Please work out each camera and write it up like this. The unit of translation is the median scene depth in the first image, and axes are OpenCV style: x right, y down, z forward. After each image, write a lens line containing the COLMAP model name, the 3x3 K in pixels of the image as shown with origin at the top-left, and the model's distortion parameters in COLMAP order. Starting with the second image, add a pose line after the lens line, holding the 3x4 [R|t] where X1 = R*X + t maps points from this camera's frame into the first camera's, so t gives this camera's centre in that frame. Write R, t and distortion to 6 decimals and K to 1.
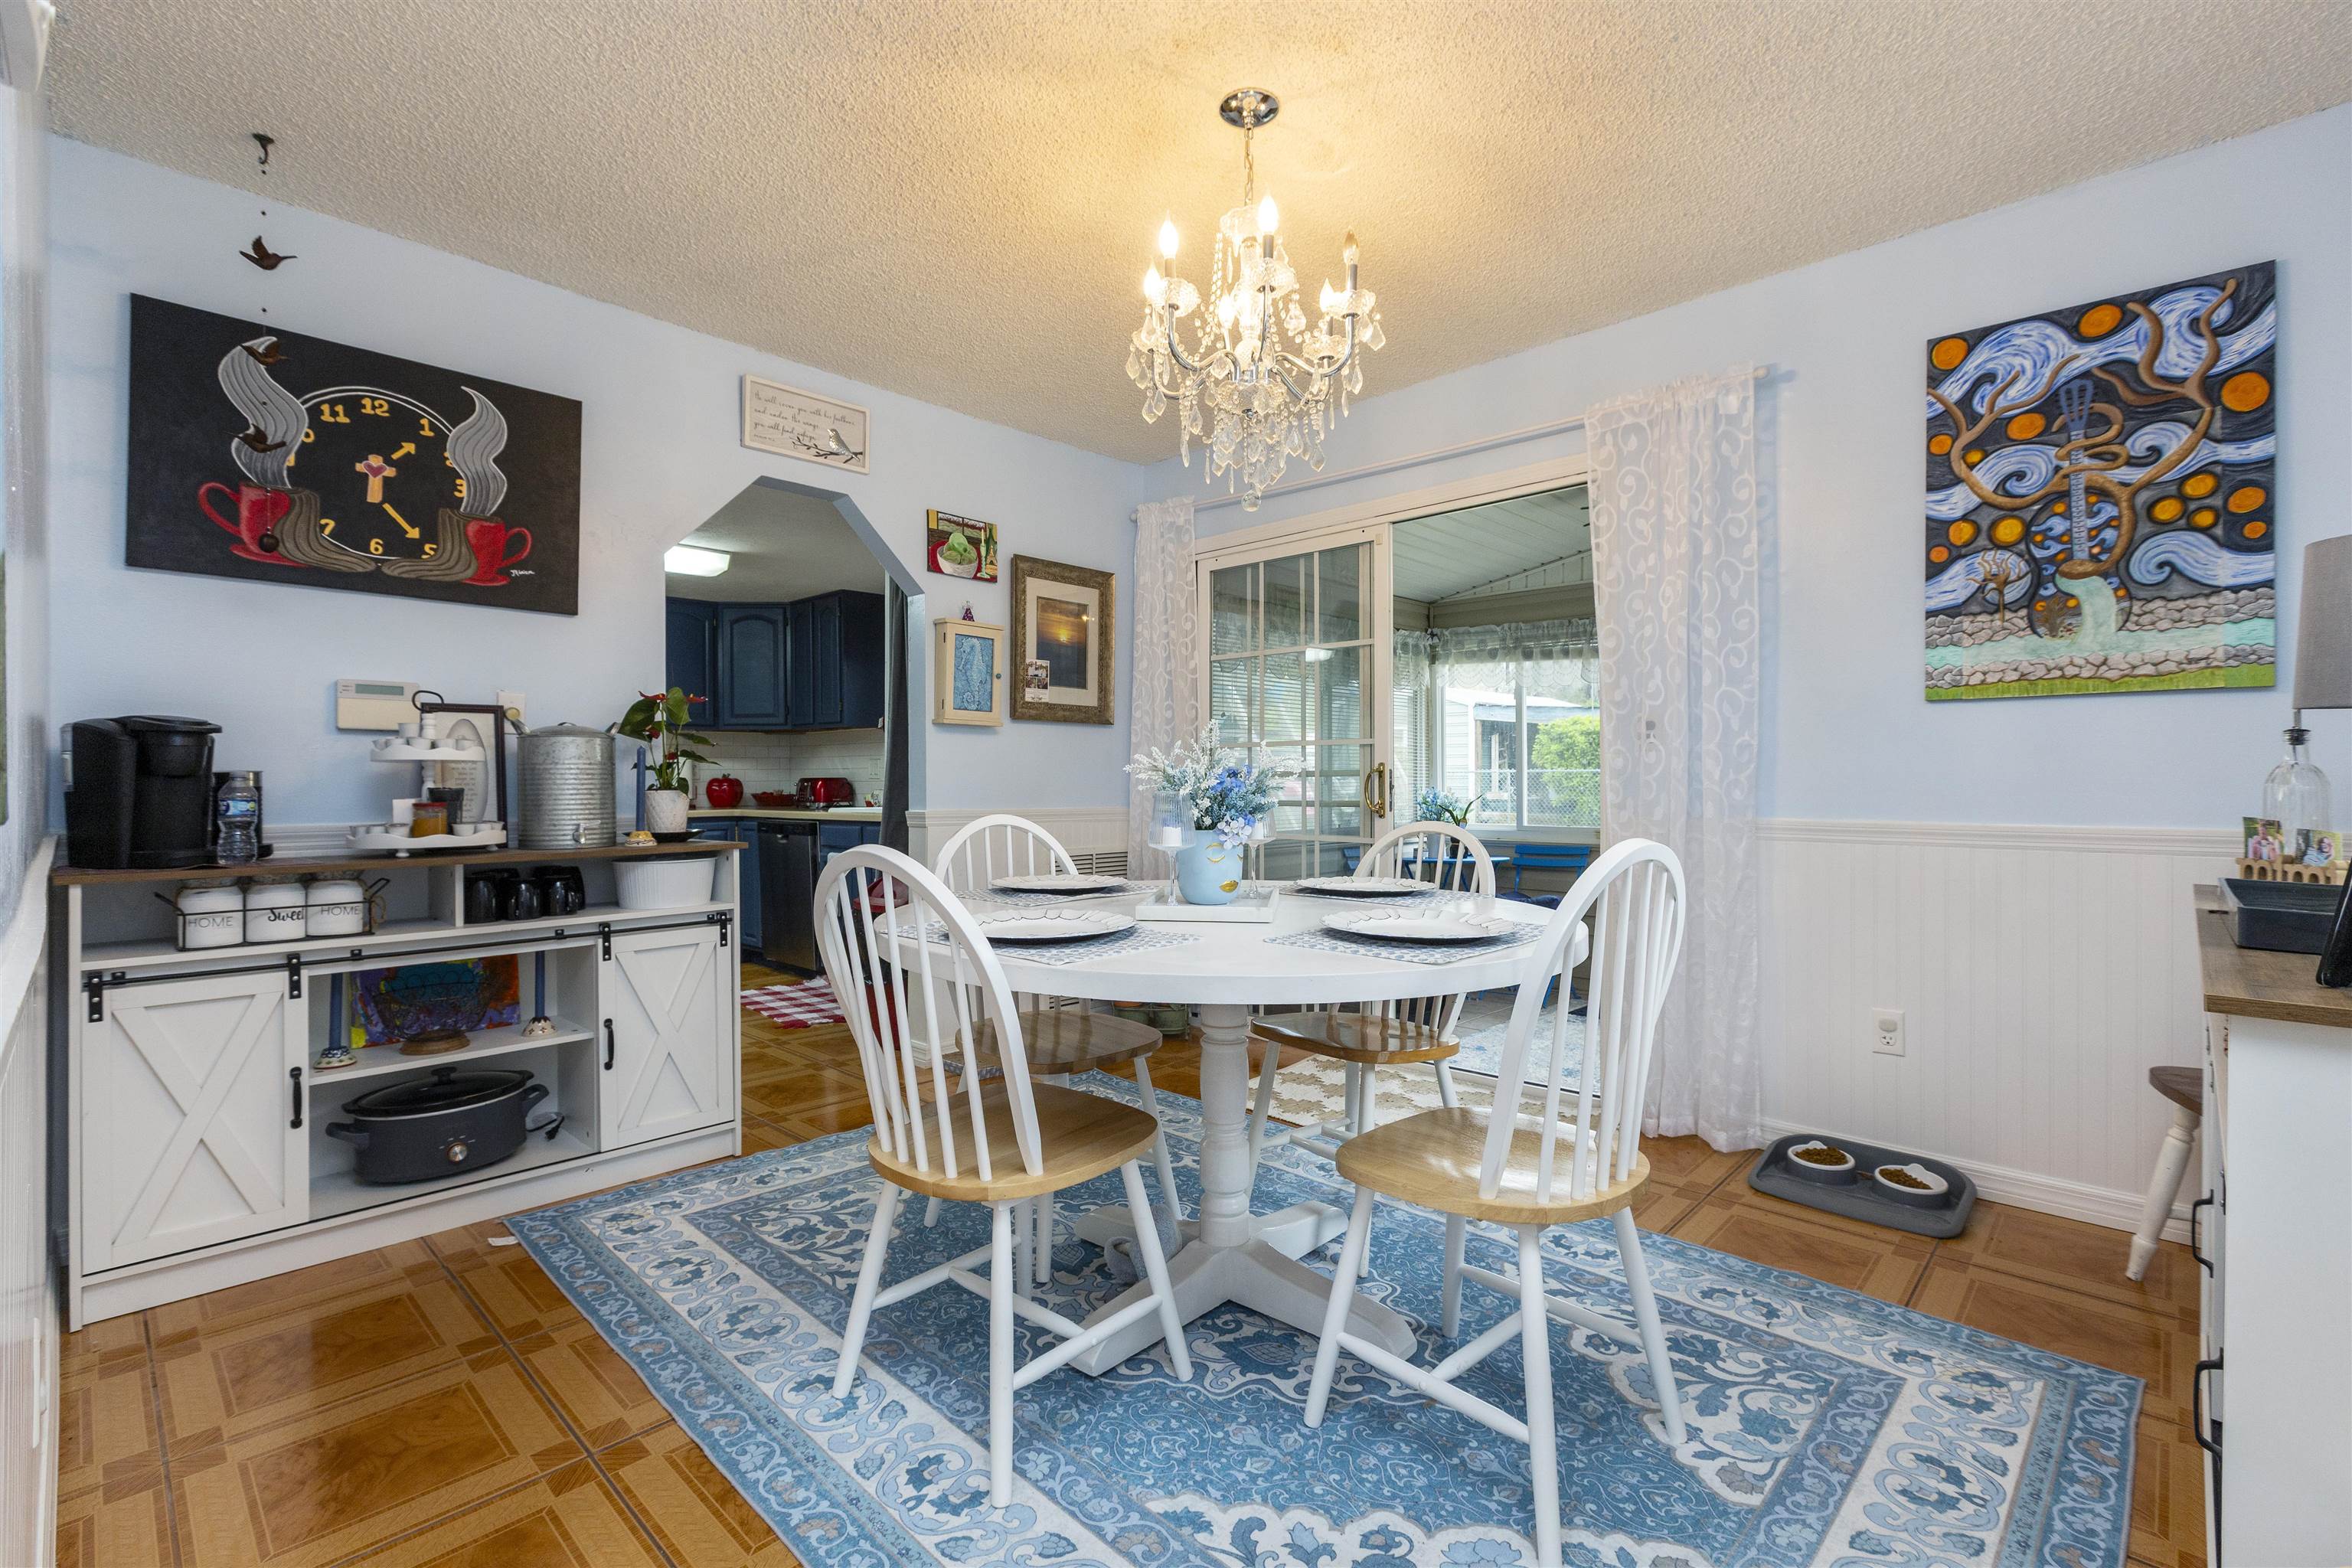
lens RADIAL K [[1057.0, 0, 1177.3], [0, 1057.0, 788.0], [0, 0, 1]] dist [-0.000177, -0.000800]
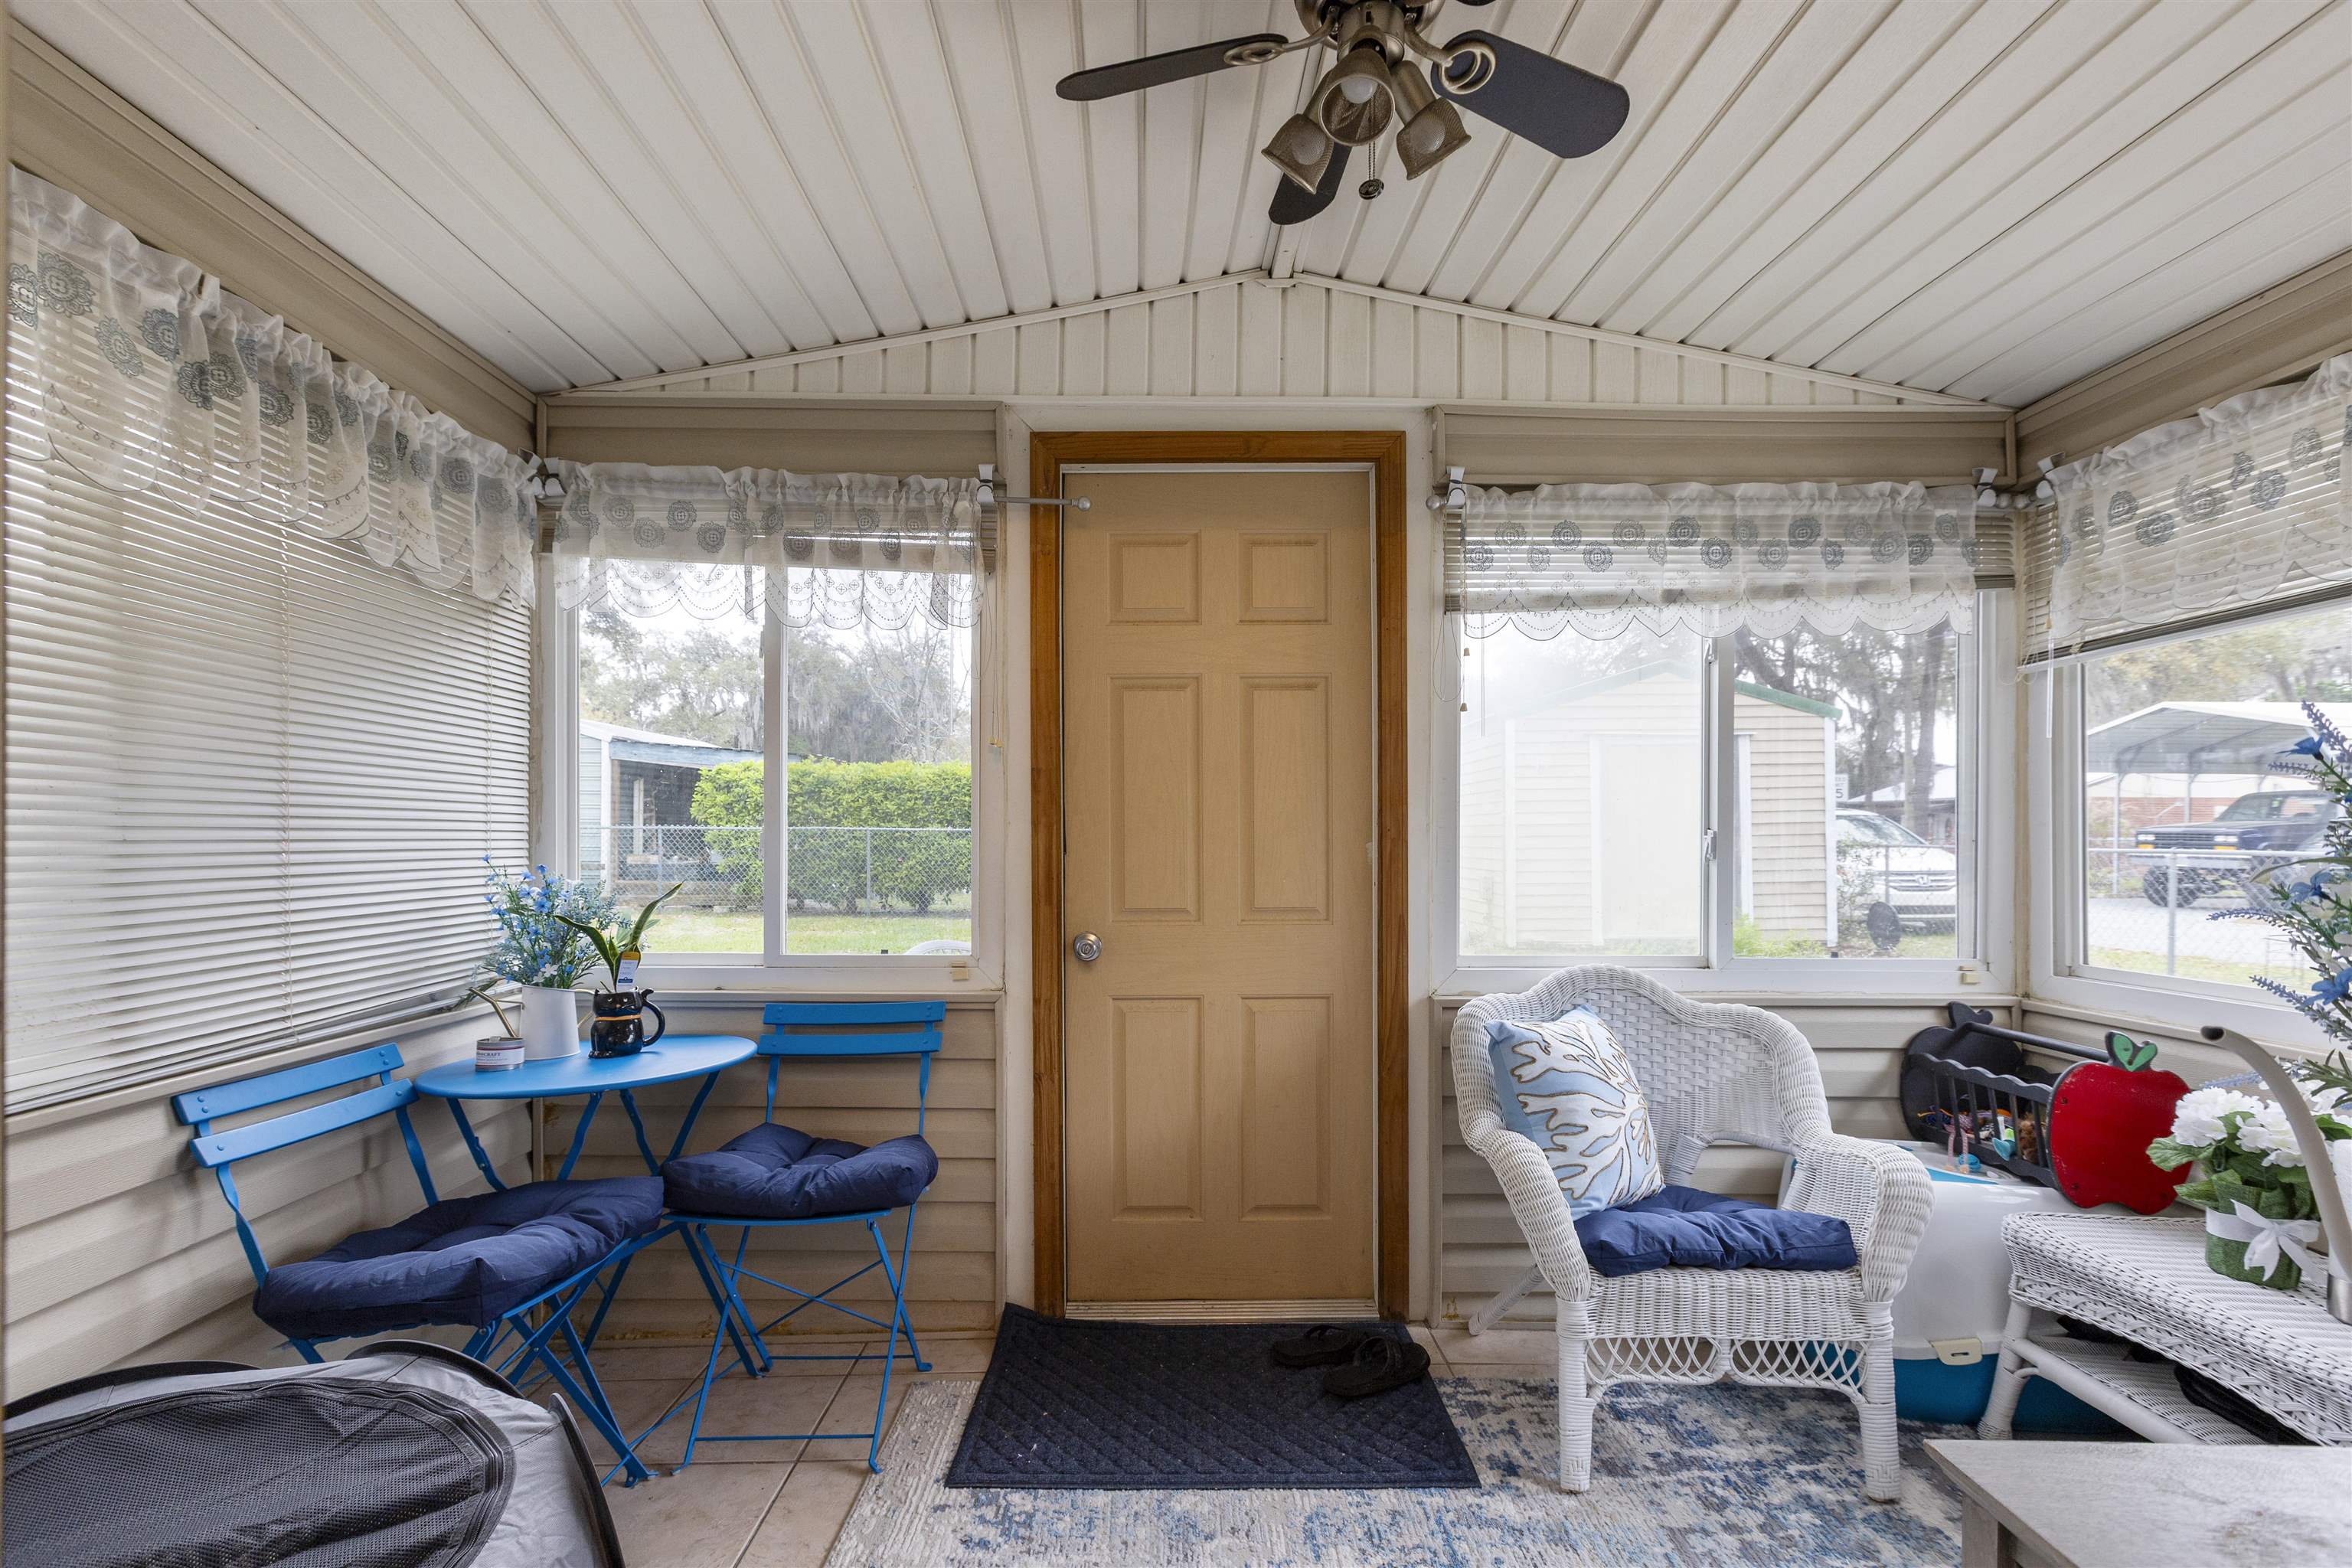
lens RADIAL K [[1057.0, 0, 1160.2], [0, 1057.0, 835.6], [0, 0, 1]] dist [-0.000177, -0.000800]
pose [[0.723950, 0.007983, 0.689806, 0.265780], [-0.001402, 0.999948, -0.010101, -0.017028], [-0.689851, 0.006346, 0.723923, 1.081965]]
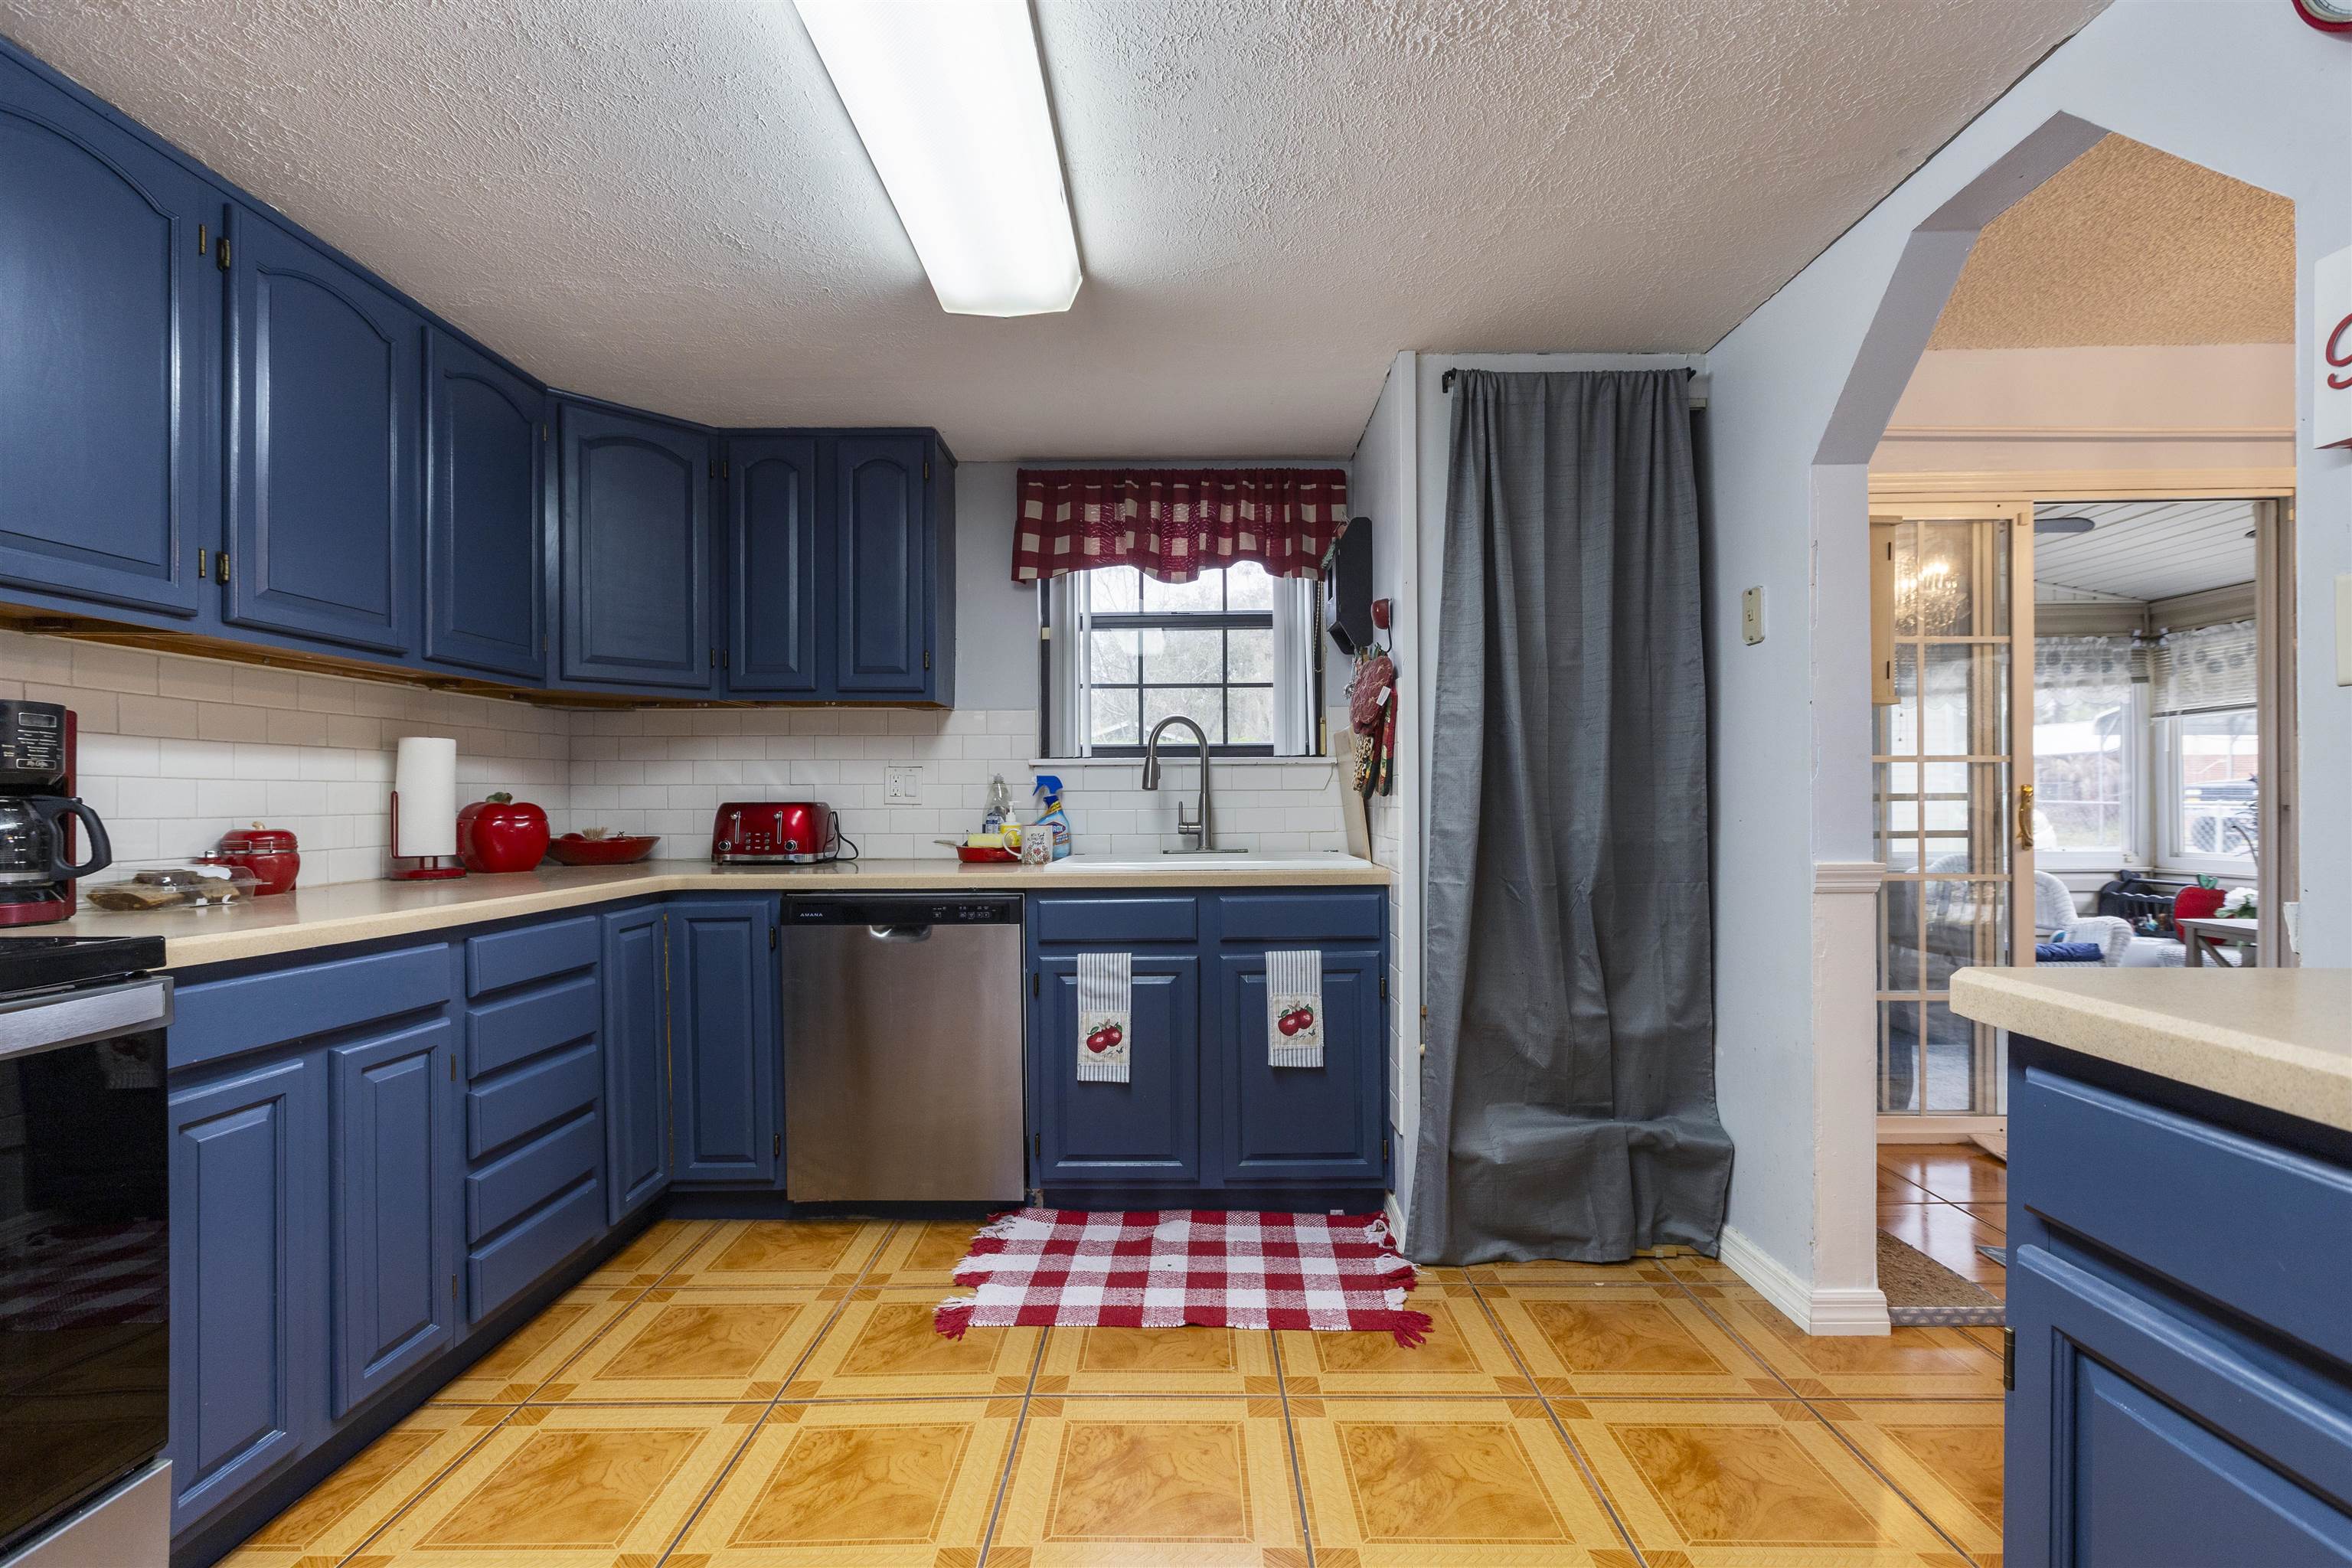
lens RADIAL K [[1057.0, 0, 1172.2], [0, 1057.0, 798.0], [0, 0, 1]] dist [-0.000177, -0.000800]
pose [[0.734129, 0.002766, 0.679005, -1.065607], [0.005869, 0.999929, -0.010418, -0.011175], [-0.678985, 0.011634, 0.734060, 1.029979]]
